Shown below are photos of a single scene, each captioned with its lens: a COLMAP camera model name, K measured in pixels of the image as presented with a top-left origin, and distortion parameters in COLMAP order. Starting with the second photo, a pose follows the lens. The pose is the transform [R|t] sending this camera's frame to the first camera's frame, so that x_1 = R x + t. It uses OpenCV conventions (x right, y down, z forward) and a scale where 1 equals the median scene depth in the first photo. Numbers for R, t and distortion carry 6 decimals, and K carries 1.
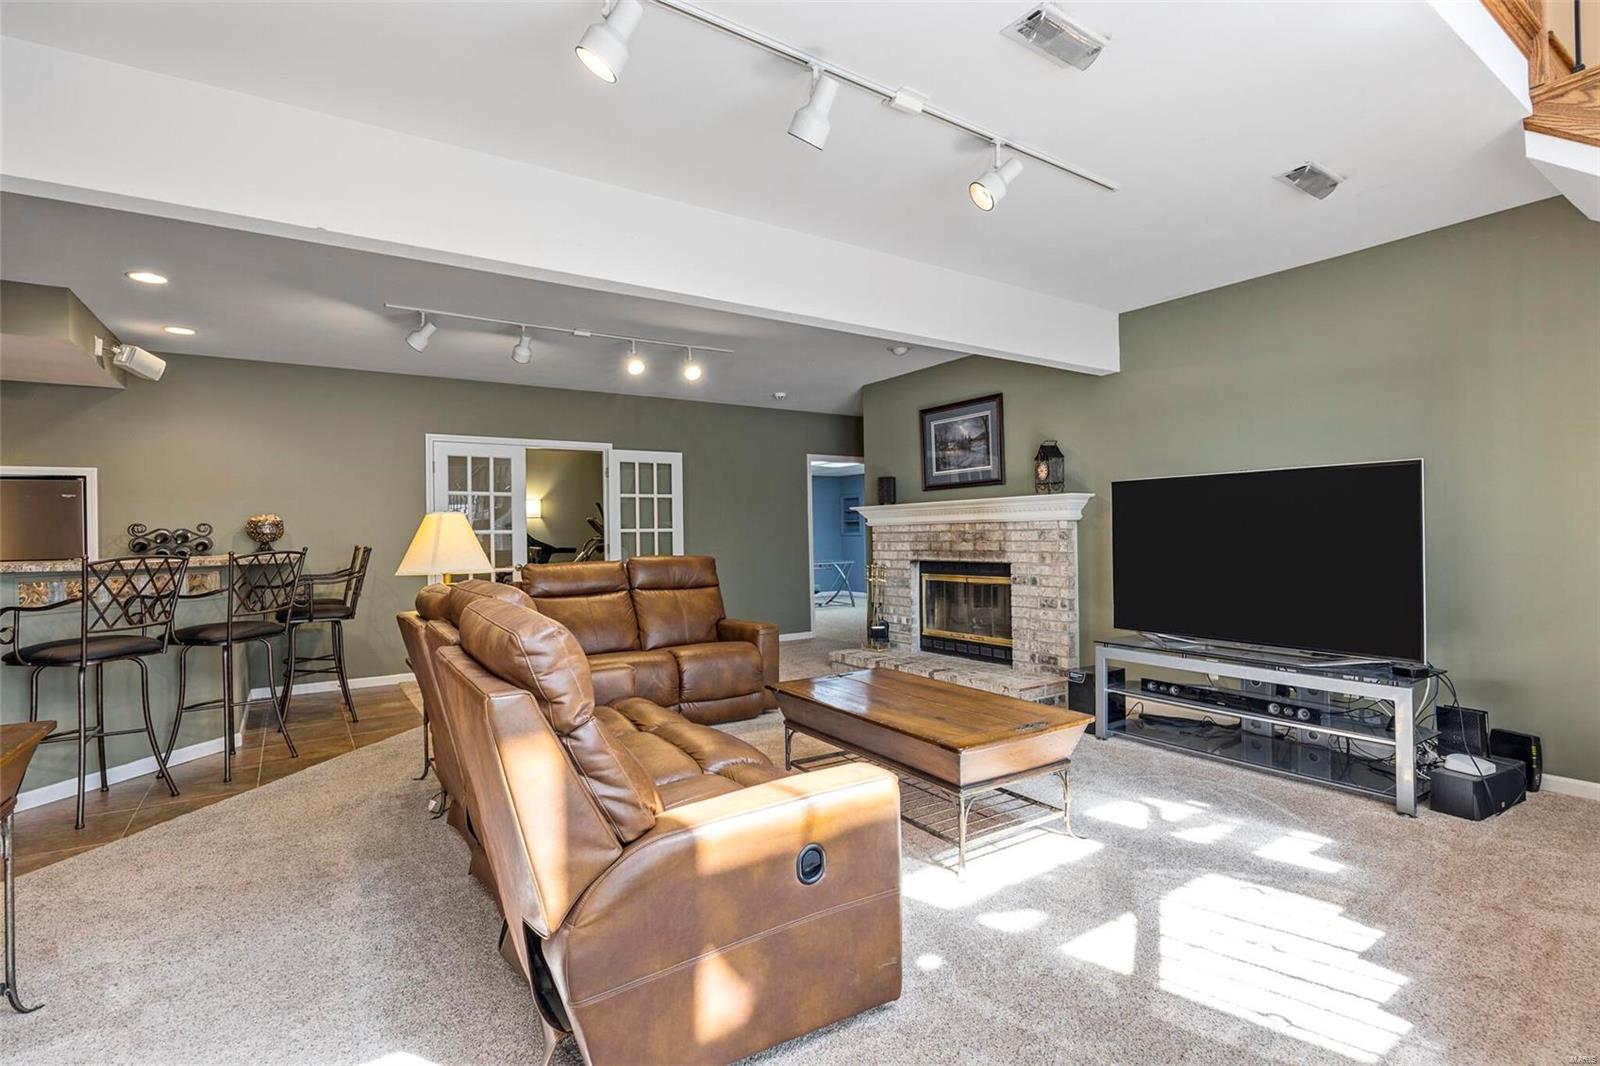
lens RADIAL K [[754.9, 0, 796.2], [0, 754.9, 531.9], [0, 0, 1]] dist [0.001405, 0.000270]
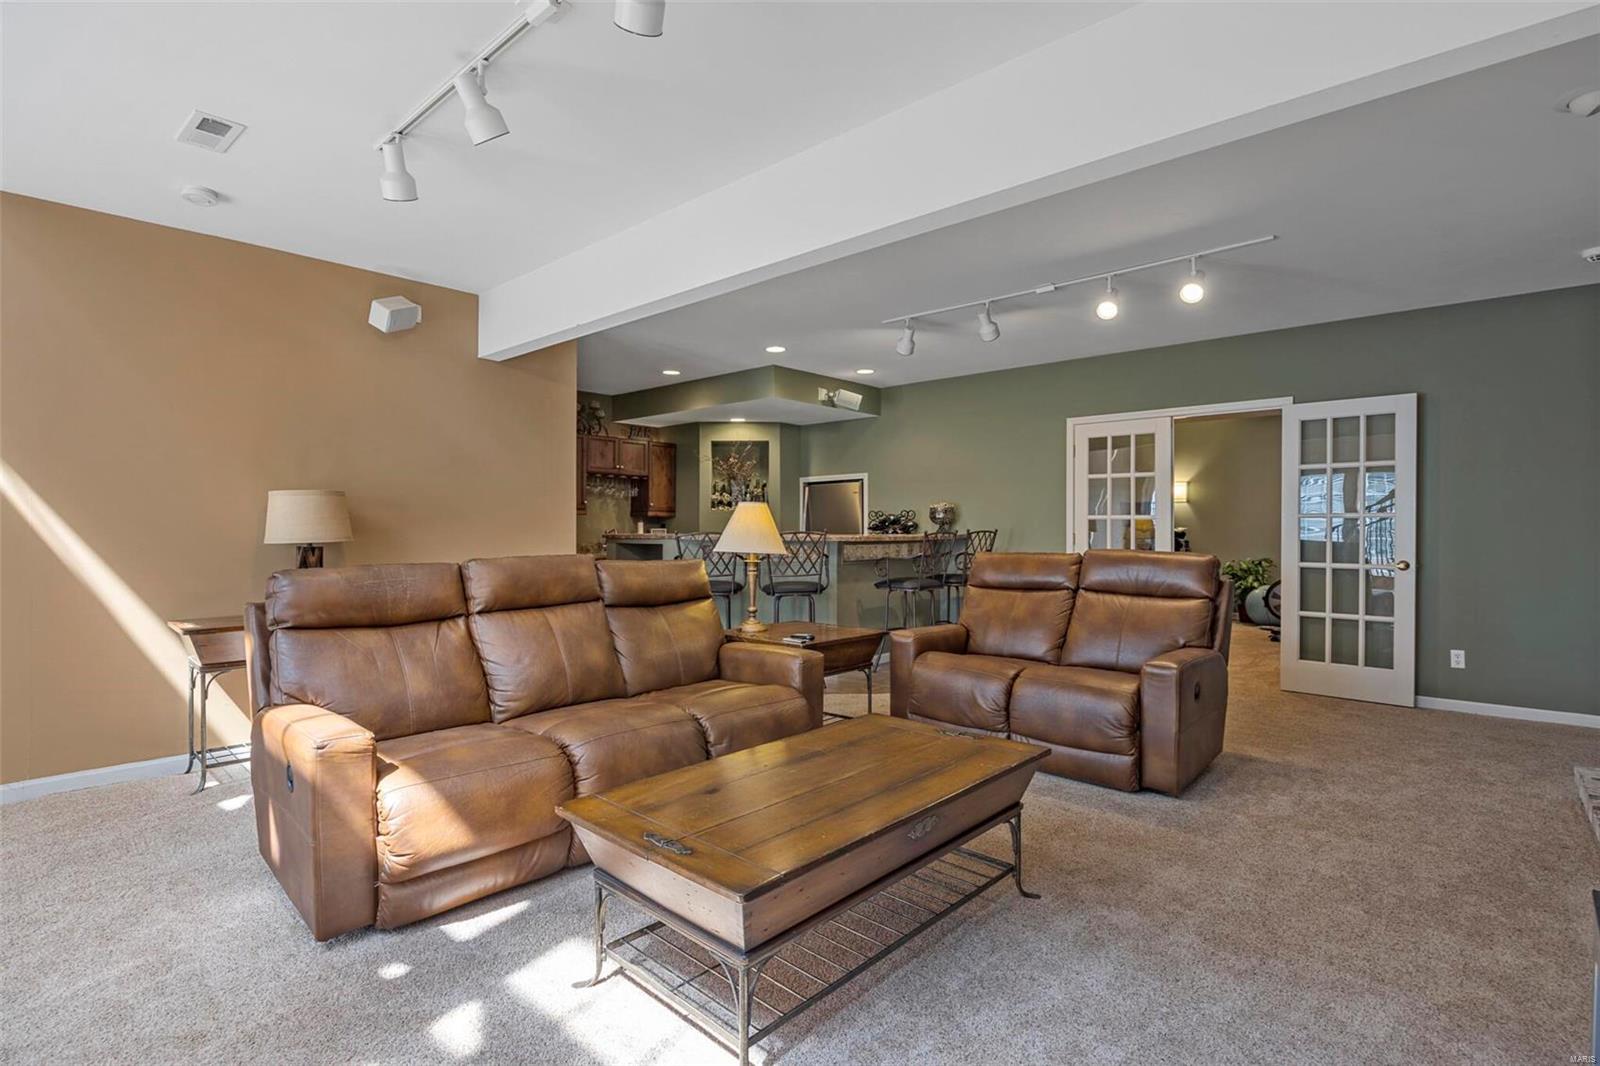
lens RADIAL K [[754.9, 0, 794.5], [0, 754.9, 533.6], [0, 0, 1]] dist [0.001405, 0.000270]
pose [[0.271725, 0.026181, -0.962019, 0.398377], [-0.000703, 0.999635, 0.027006, -0.004576], [0.962375, -0.006662, 0.271644, 0.401430]]
